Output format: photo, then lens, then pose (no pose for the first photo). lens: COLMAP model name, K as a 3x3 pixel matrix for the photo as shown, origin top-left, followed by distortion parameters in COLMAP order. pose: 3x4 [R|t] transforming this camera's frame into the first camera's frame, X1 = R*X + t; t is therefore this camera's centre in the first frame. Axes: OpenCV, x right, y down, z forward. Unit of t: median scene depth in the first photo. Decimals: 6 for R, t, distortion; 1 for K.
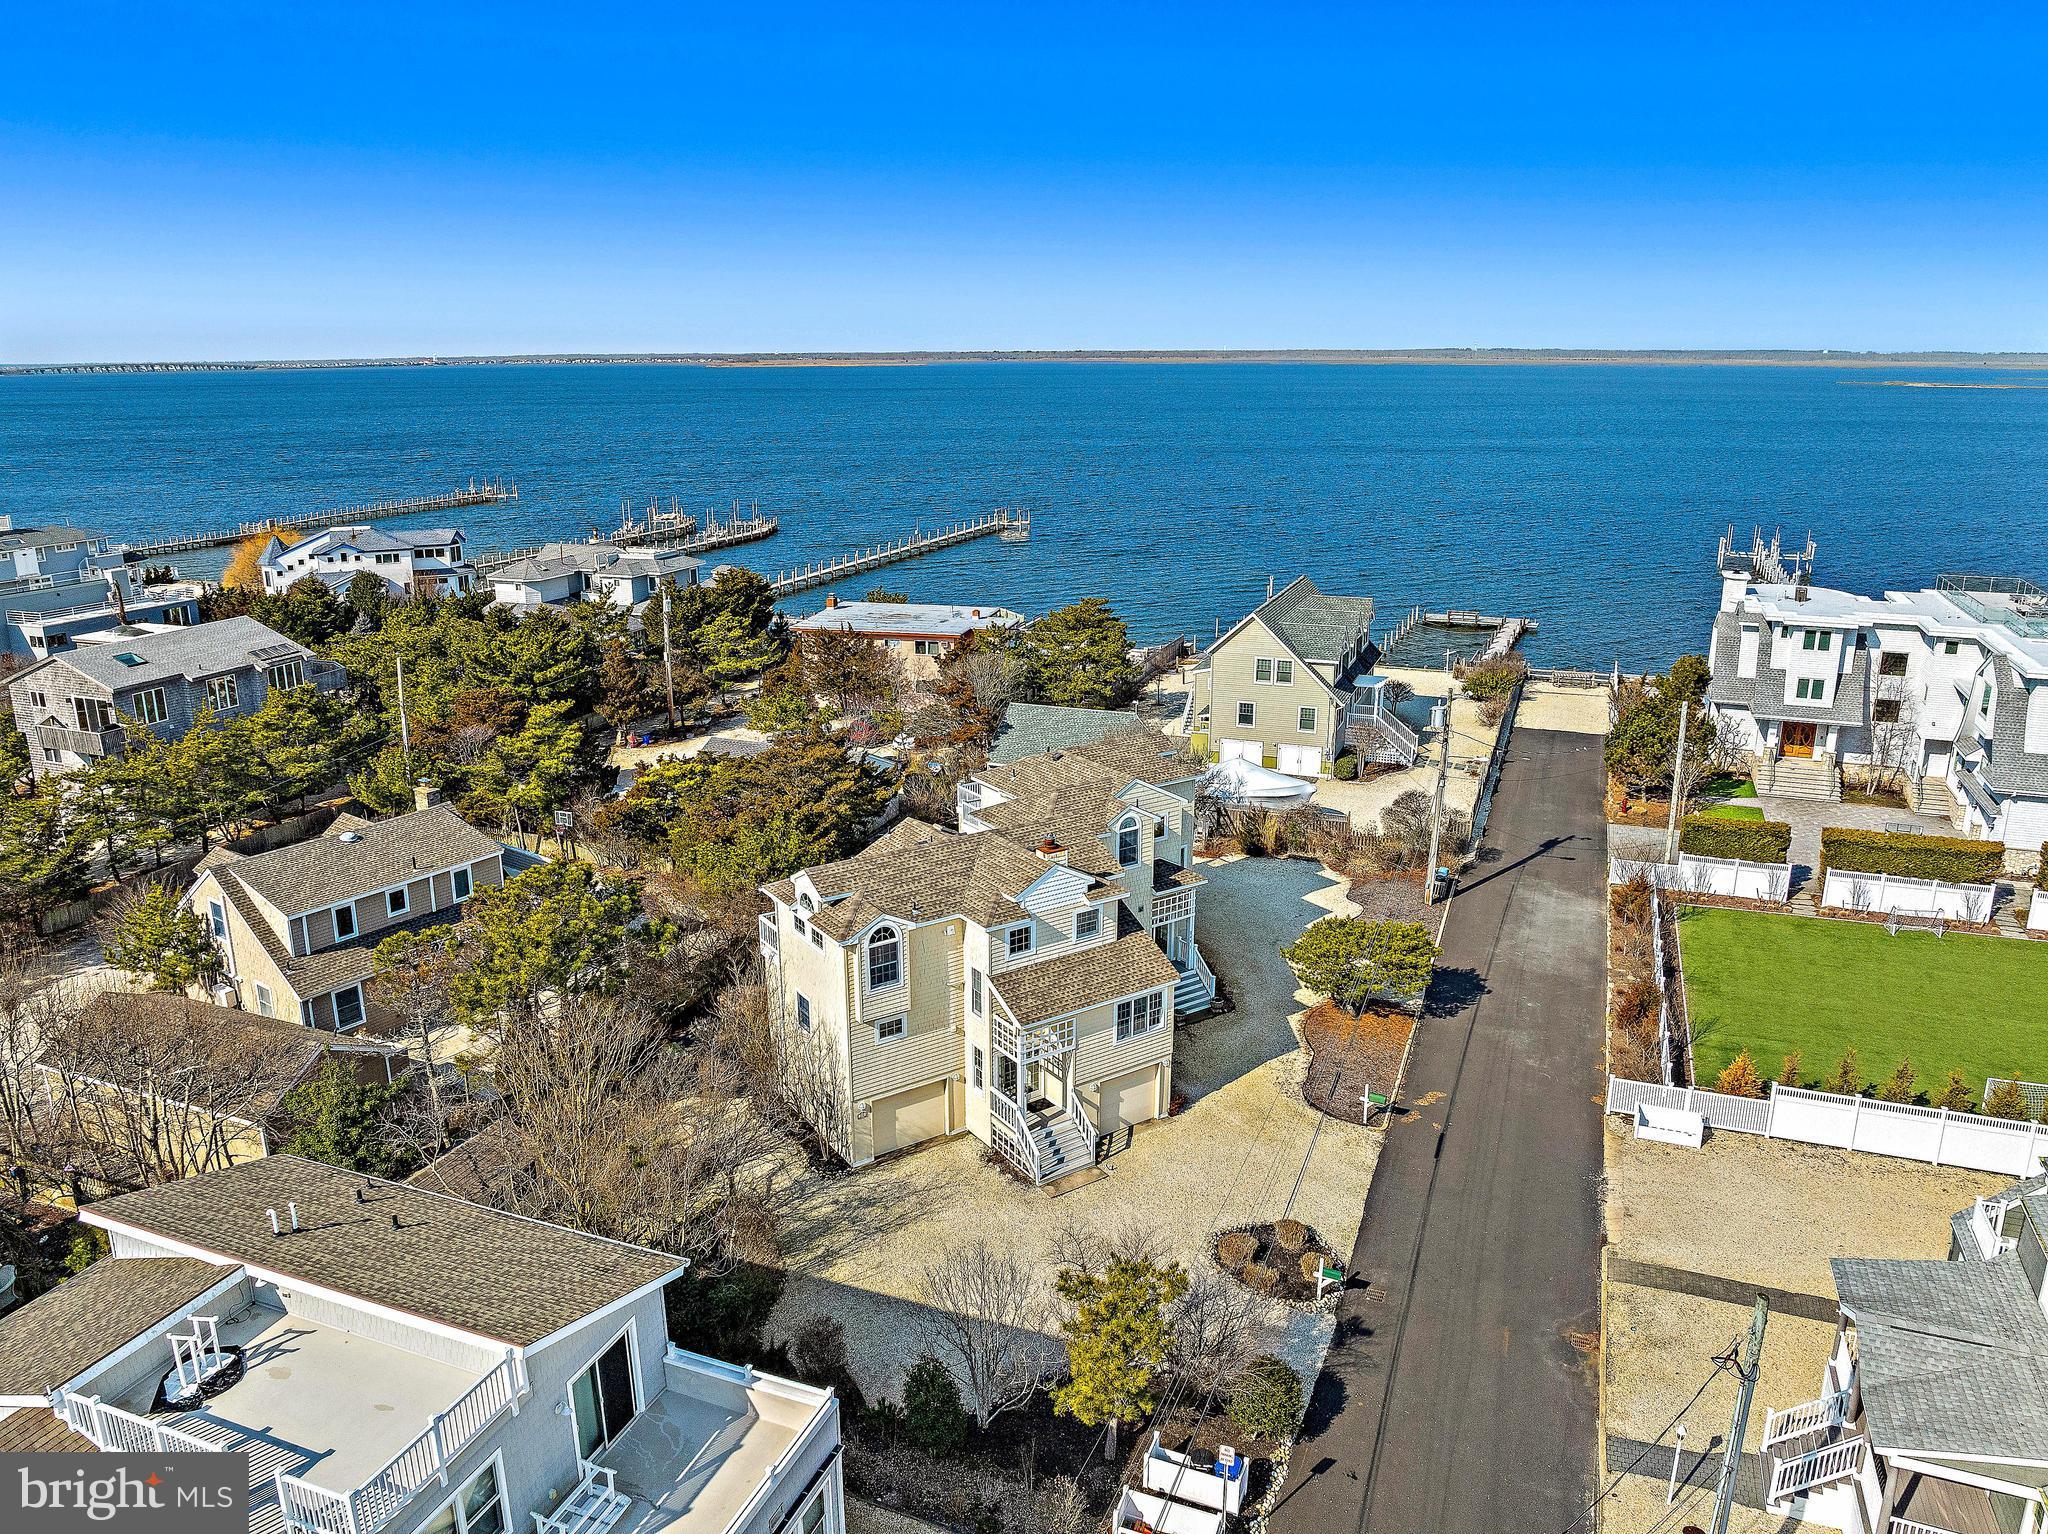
lens RADIAL K [[1433.9, 0, 1024.0], [0, 1433.9, 767.0], [0, 0, 1]] dist [-0.036827, -0.005174]
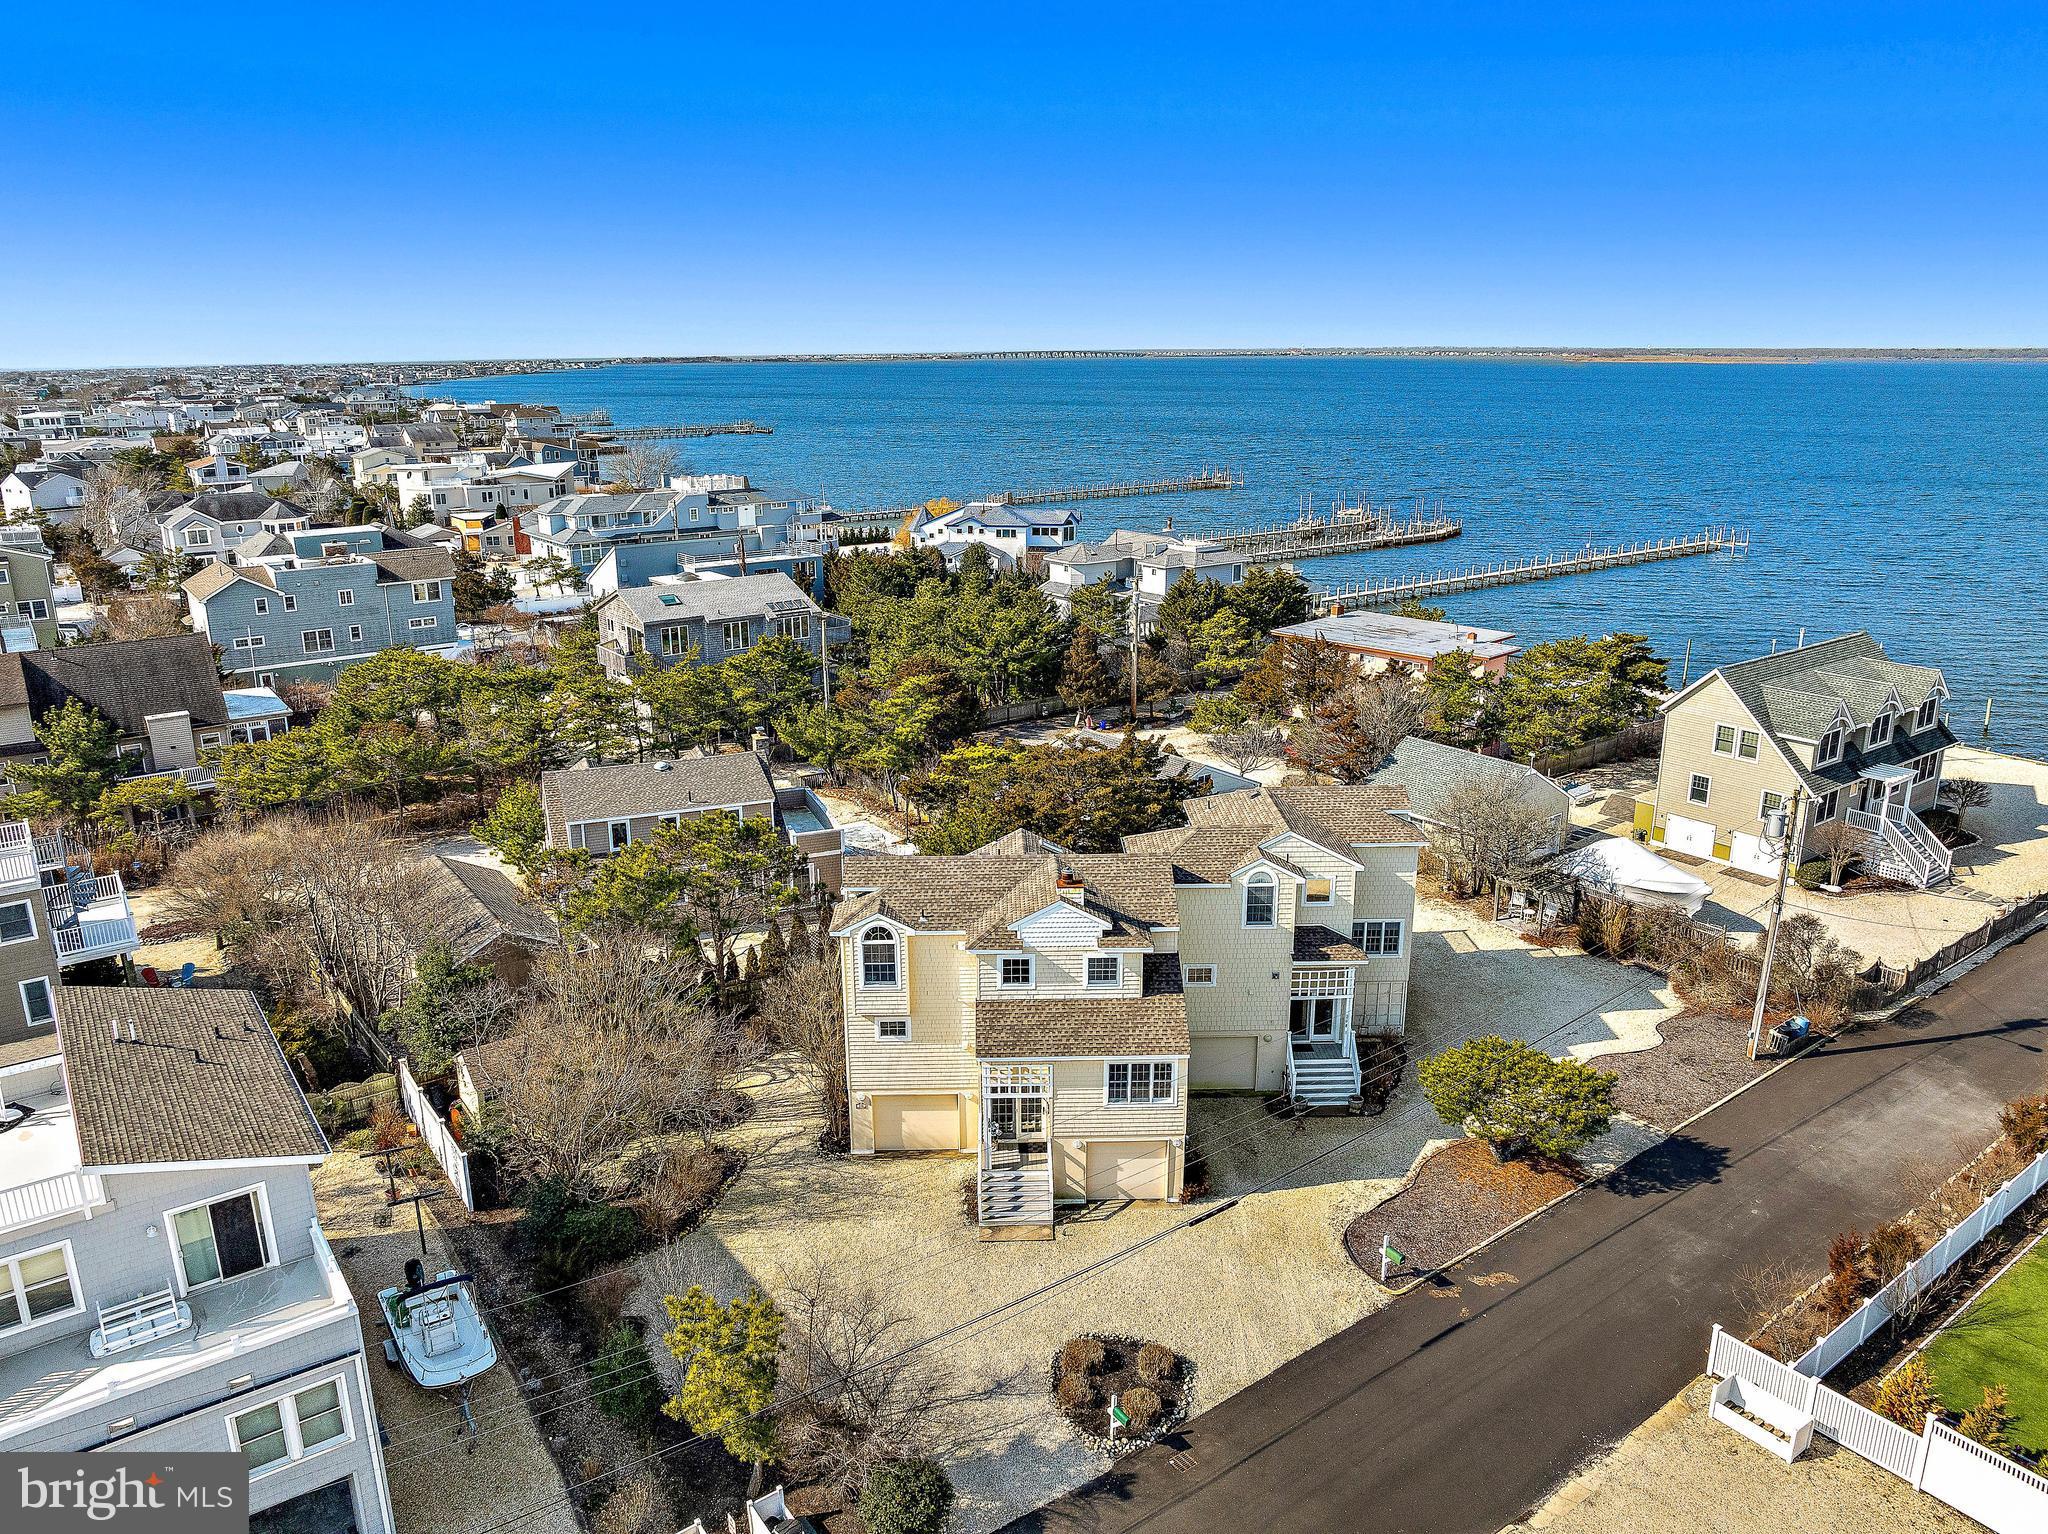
lens RADIAL K [[1437.8, 0, 1024.0], [0, 1437.8, 767.0], [0, 0, 1]] dist [-0.039127, -0.005104]
pose [[0.843855, 0.147438, -0.515918, 0.457307], [-0.145206, 0.988380, 0.044953, -0.055091], [0.516550, 0.036981, 0.855458, 0.171961]]
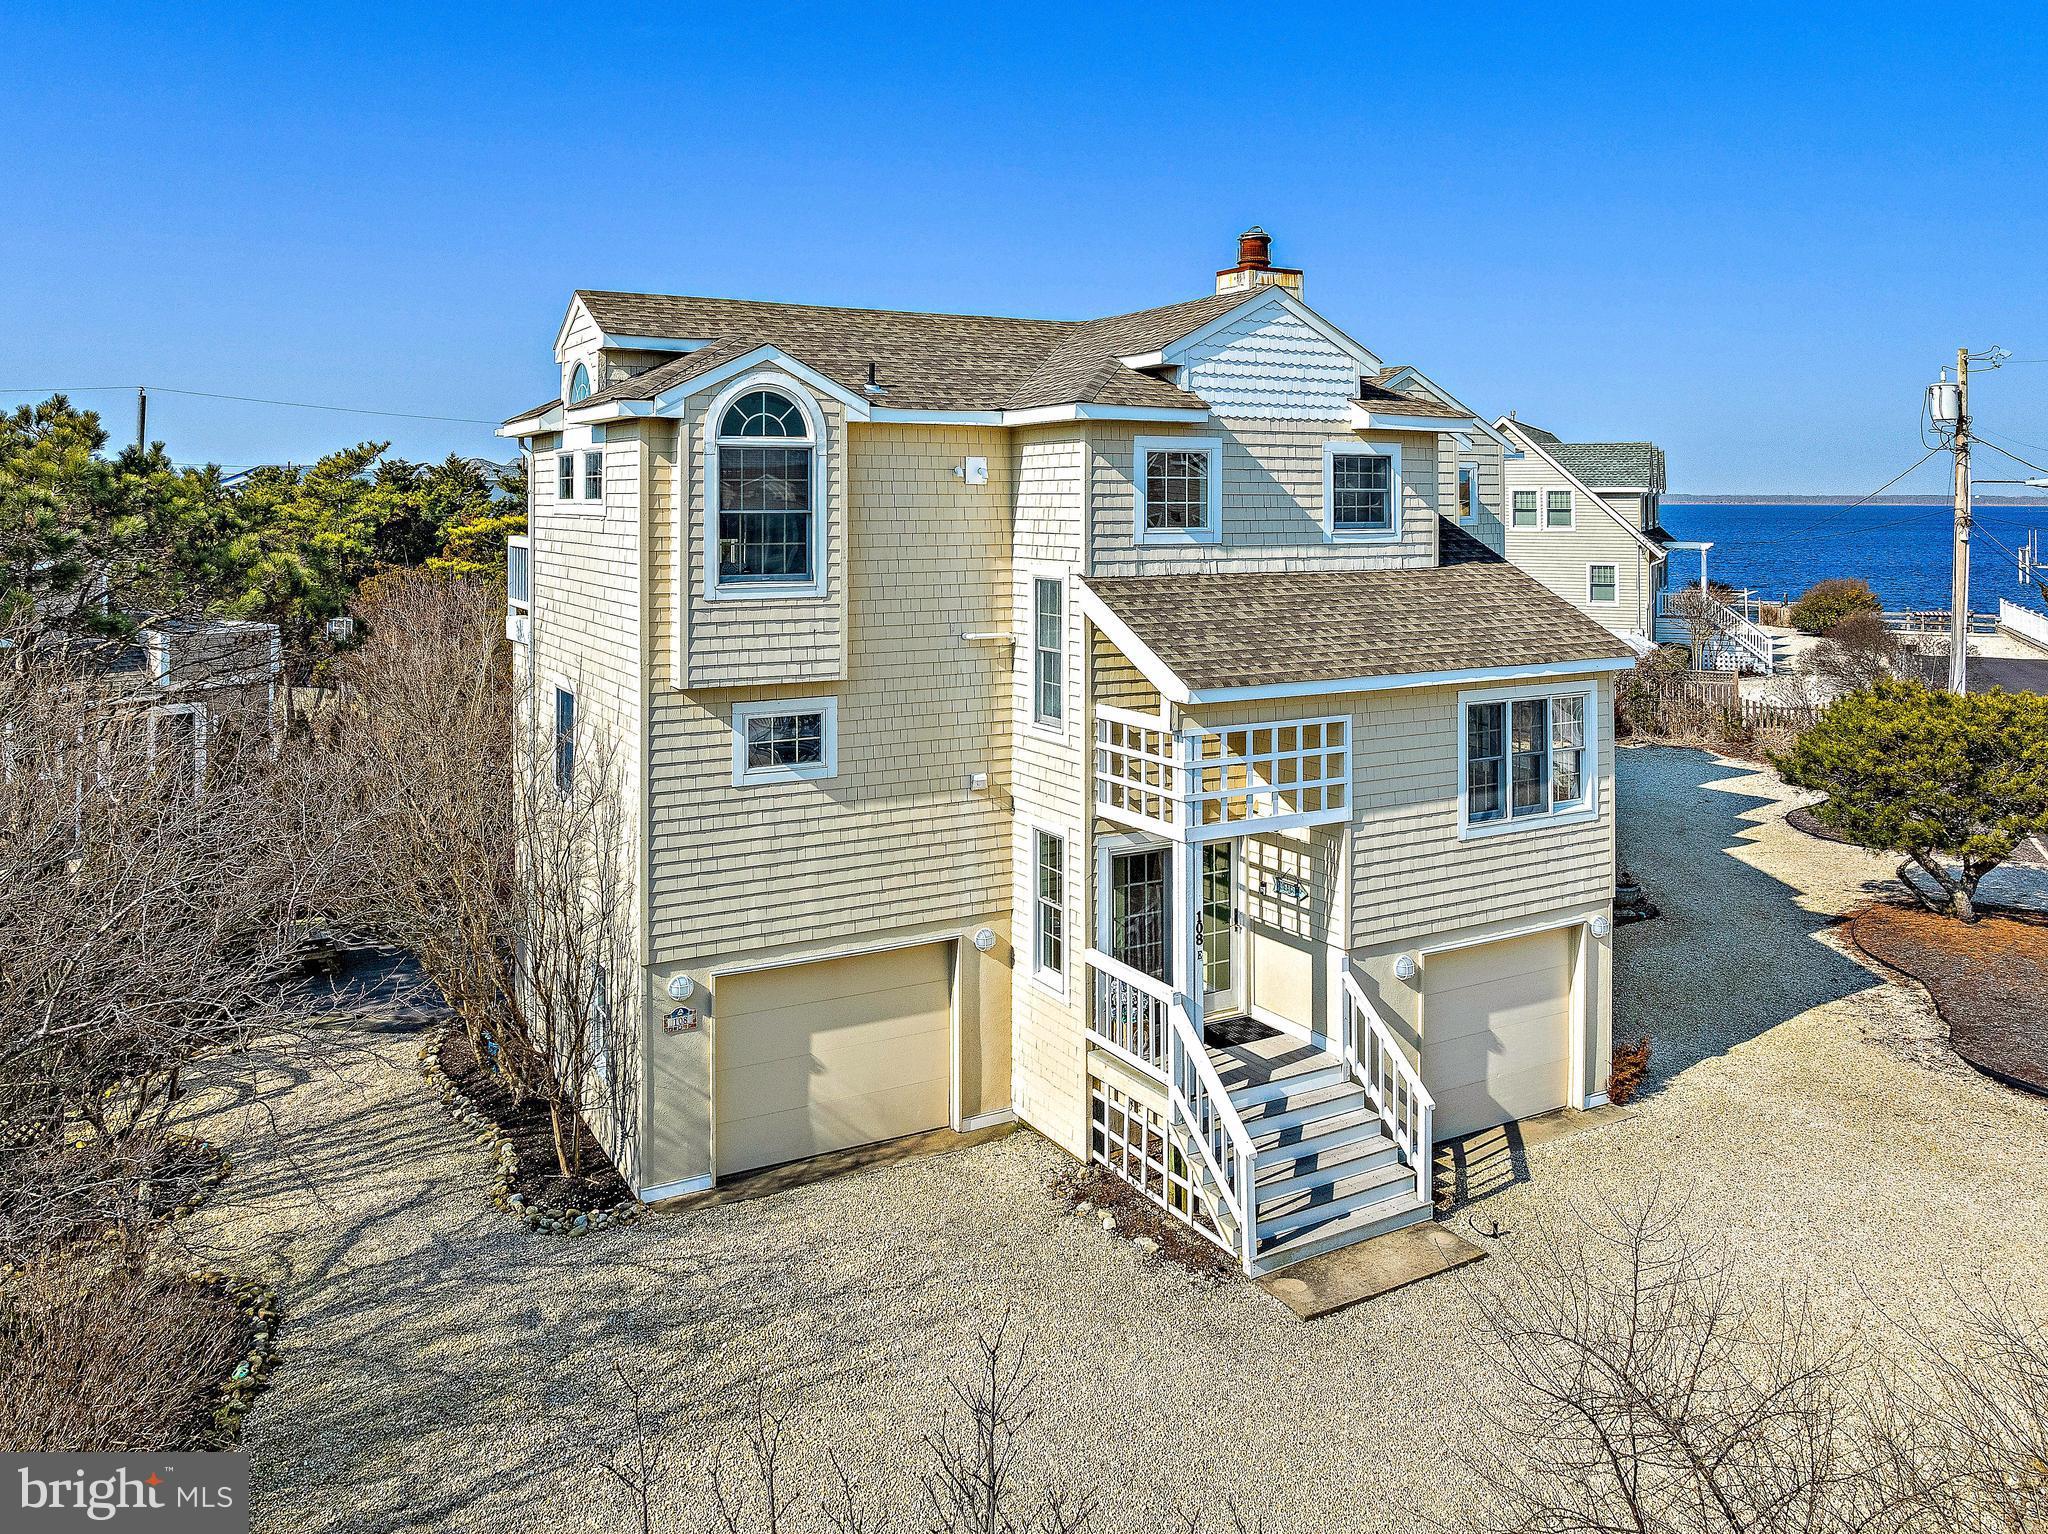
lens RADIAL K [[1486.9, 0, 1022.5], [0, 1486.9, 507.7], [0, 0, 1]] dist [-0.000823, -0.002669]
pose [[0.997351, 0.001504, -0.072722, -0.013242], [-0.021454, 0.961391, -0.274348, 0.214629], [0.069501, 0.275182, 0.958877, 0.633616]]
